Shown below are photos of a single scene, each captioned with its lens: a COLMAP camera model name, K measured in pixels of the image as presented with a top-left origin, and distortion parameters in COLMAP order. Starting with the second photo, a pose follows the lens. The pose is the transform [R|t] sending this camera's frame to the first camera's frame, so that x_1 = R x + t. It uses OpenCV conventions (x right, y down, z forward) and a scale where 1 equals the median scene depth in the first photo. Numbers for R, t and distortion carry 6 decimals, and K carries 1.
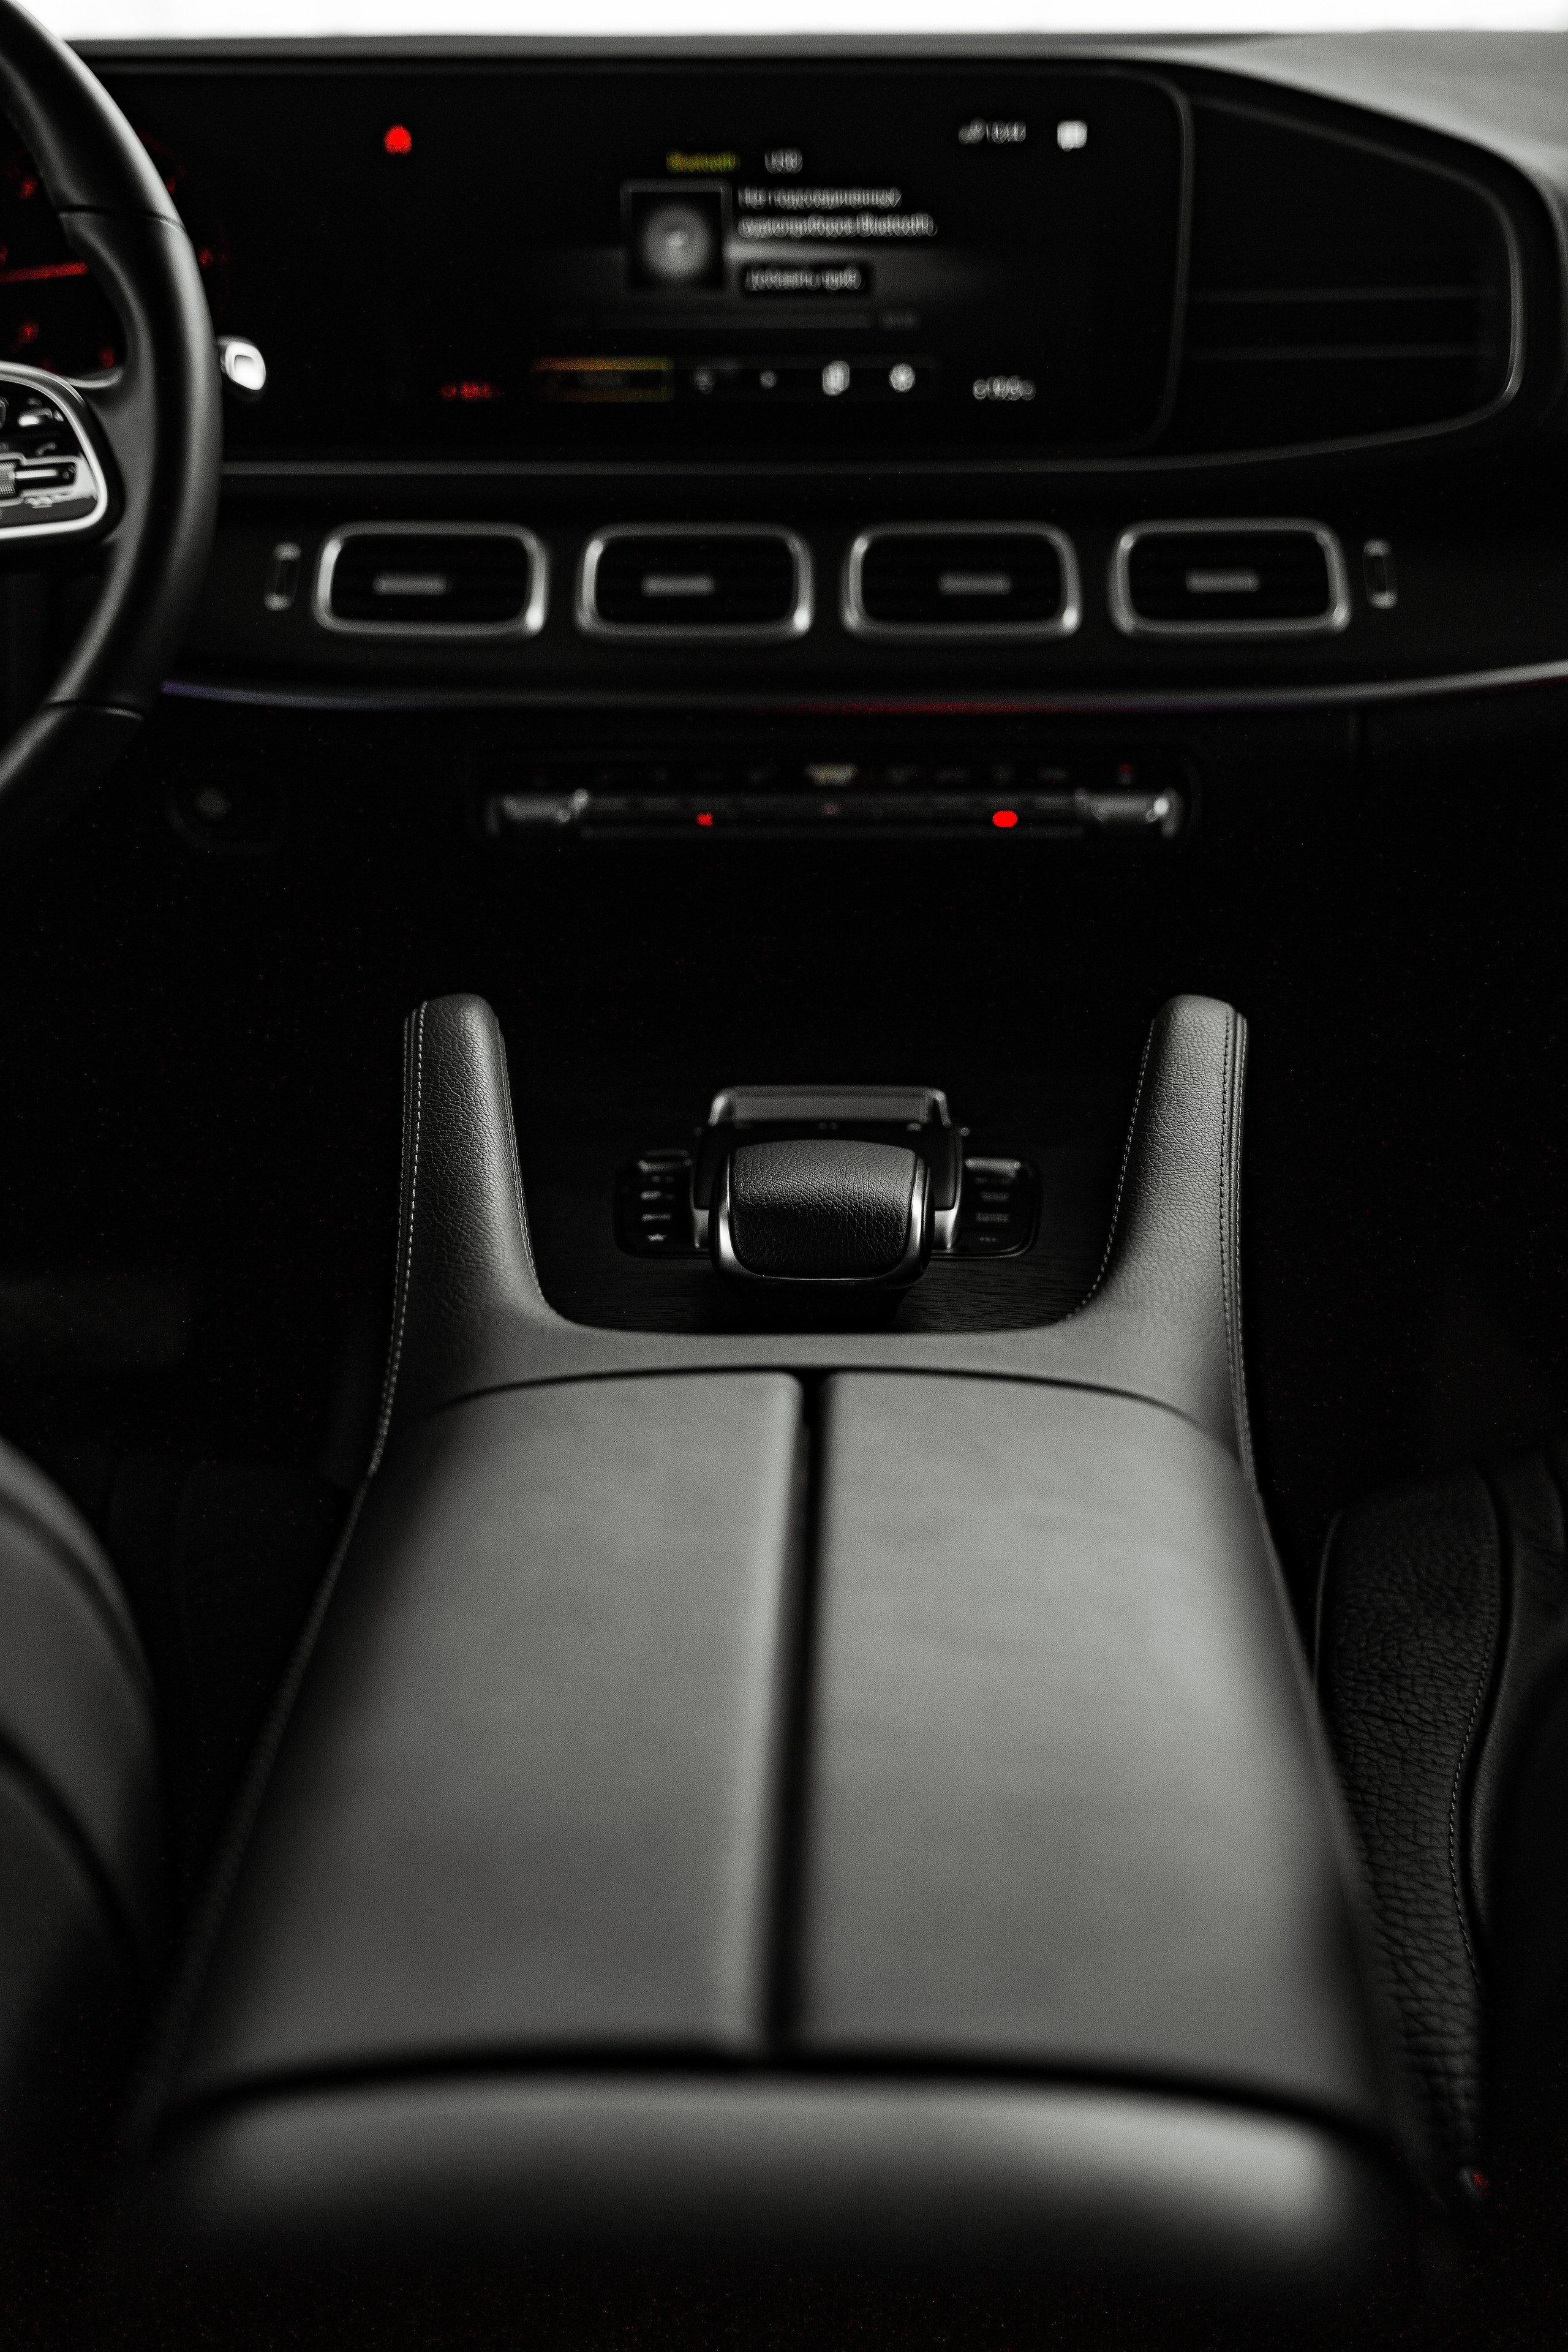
lens RADIAL K [[2934.0, 0, 776.7], [0, 2934.0, 1171.7], [0, 0, 1]] dist [0.001793, 0.249722]
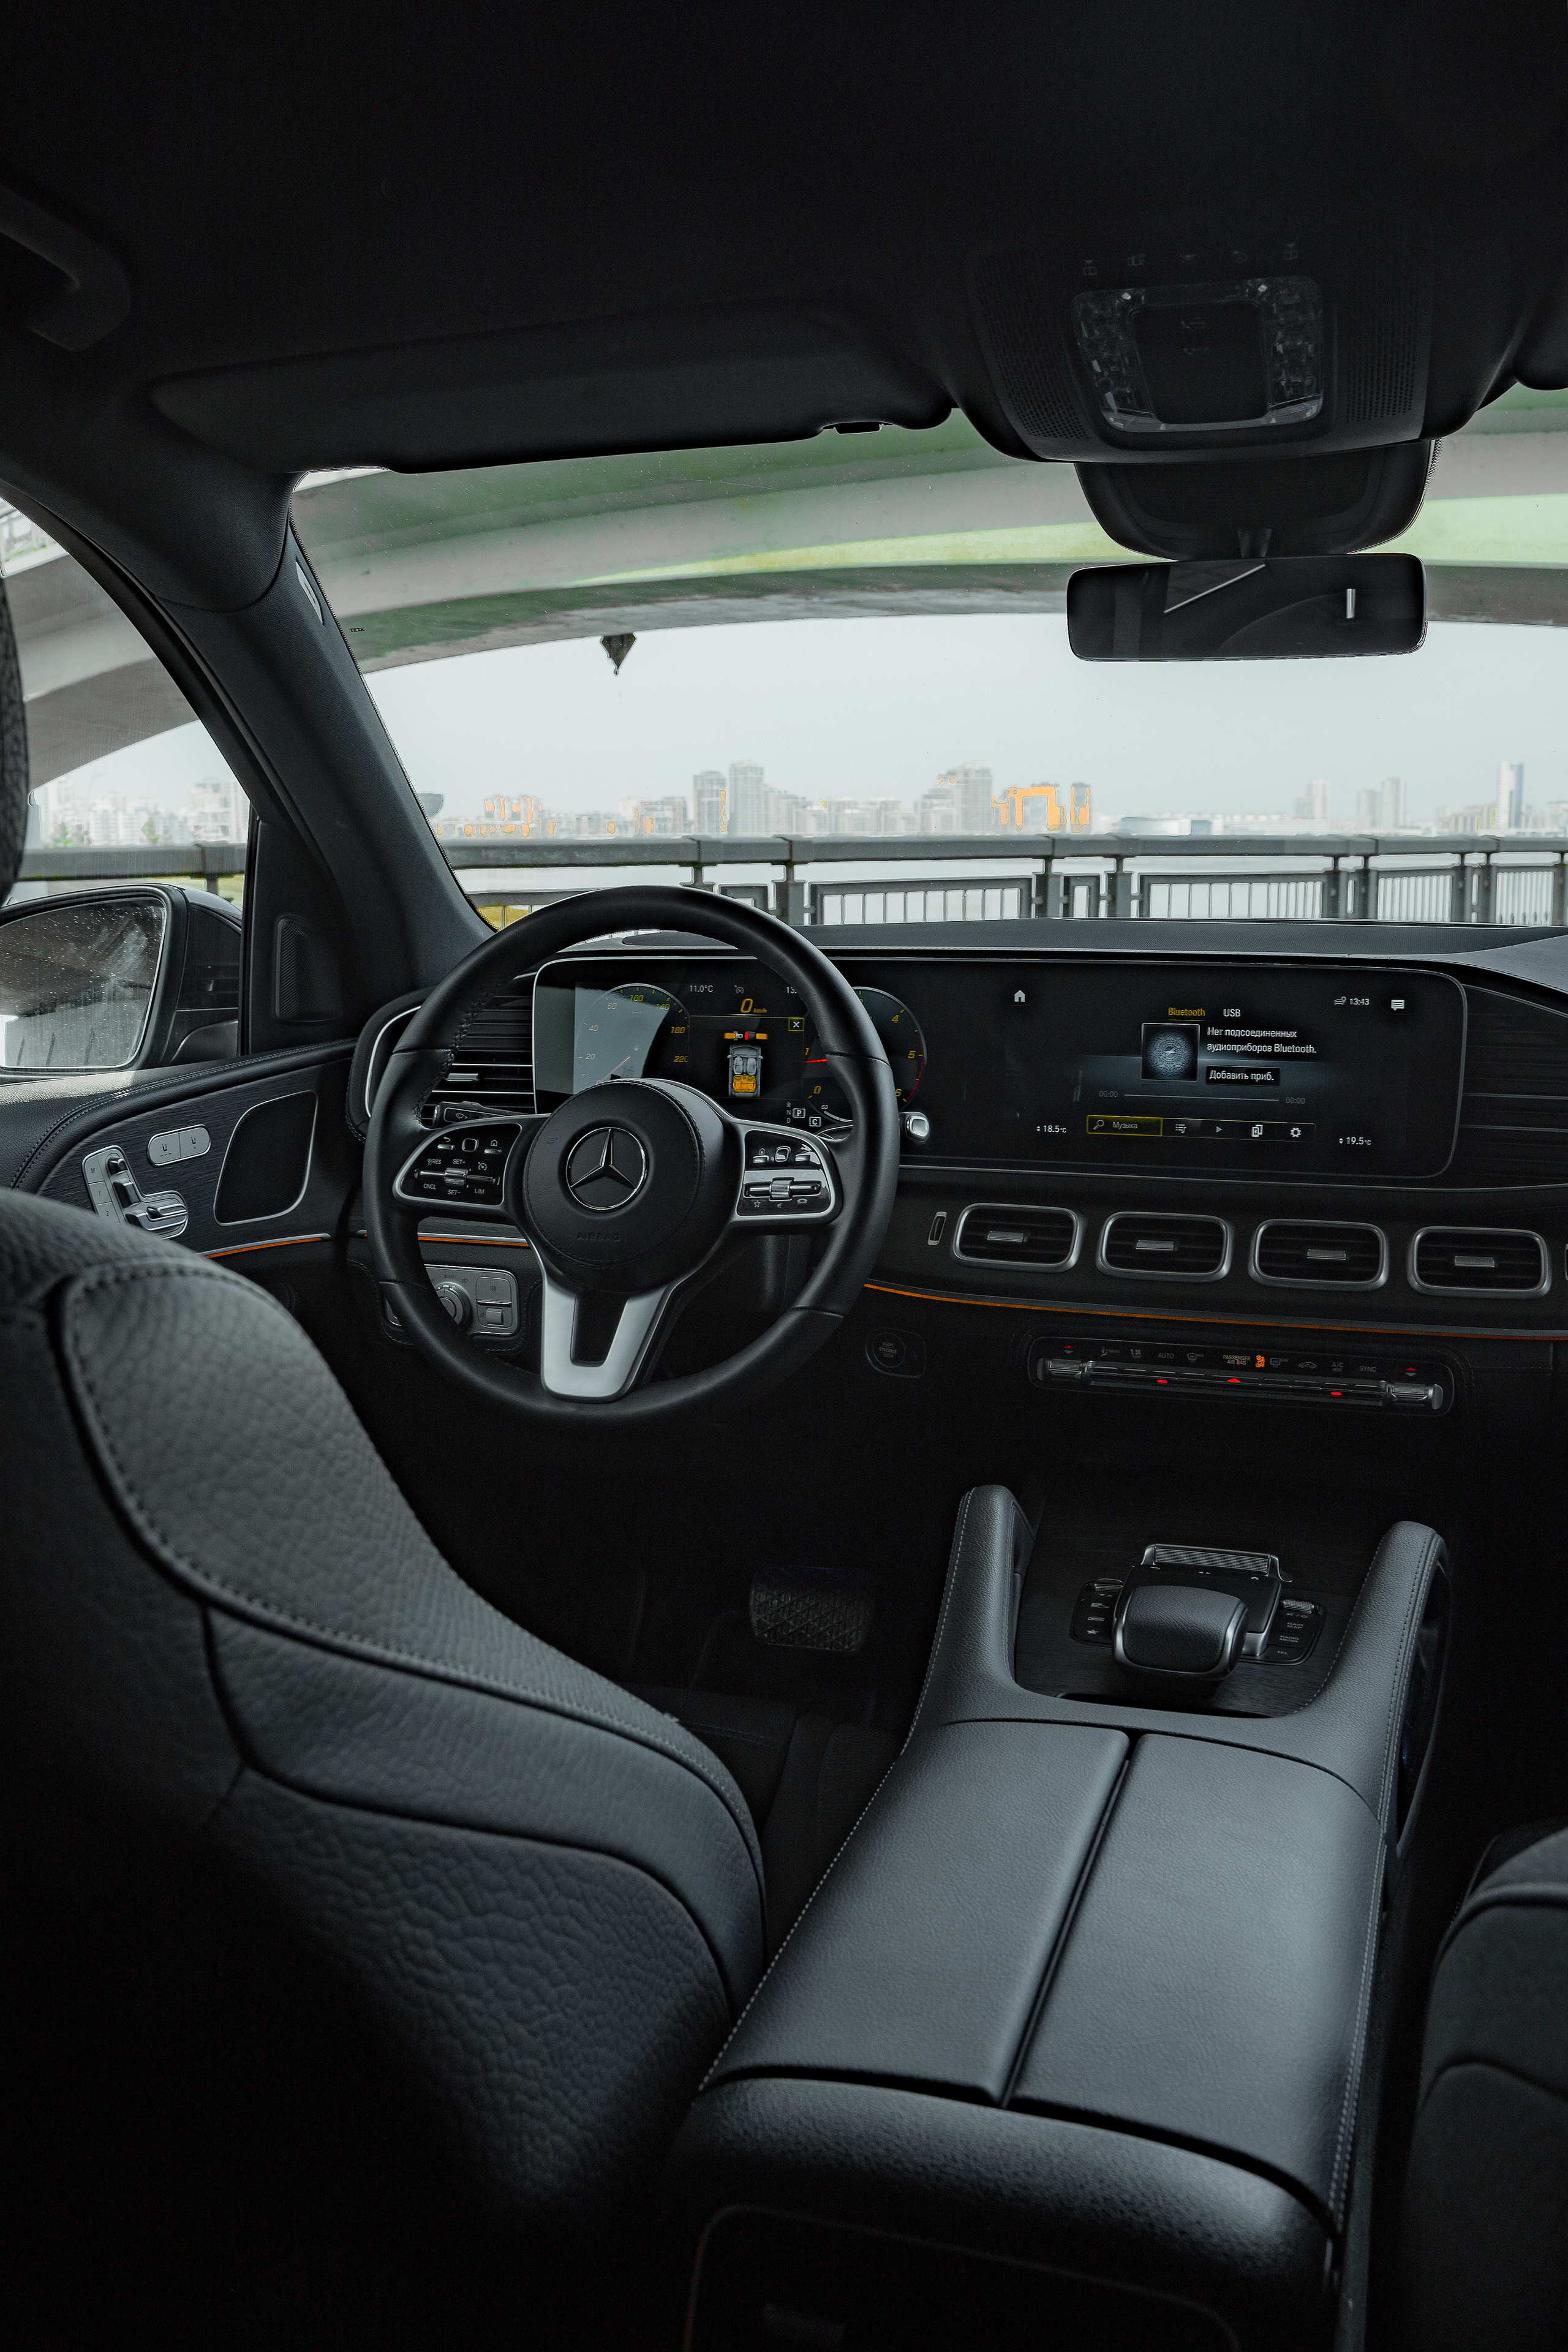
lens RADIAL K [[1871.4, 0, 787.6], [0, 1871.4, 1183.6], [0, 0, 1]] dist [-0.159096, 0.202023]
pose [[0.959705, 0.047549, -0.276959, 0.062609], [-0.095083, 0.982393, -0.160818, -0.036863], [0.264436, 0.180672, 0.947328, -0.121913]]
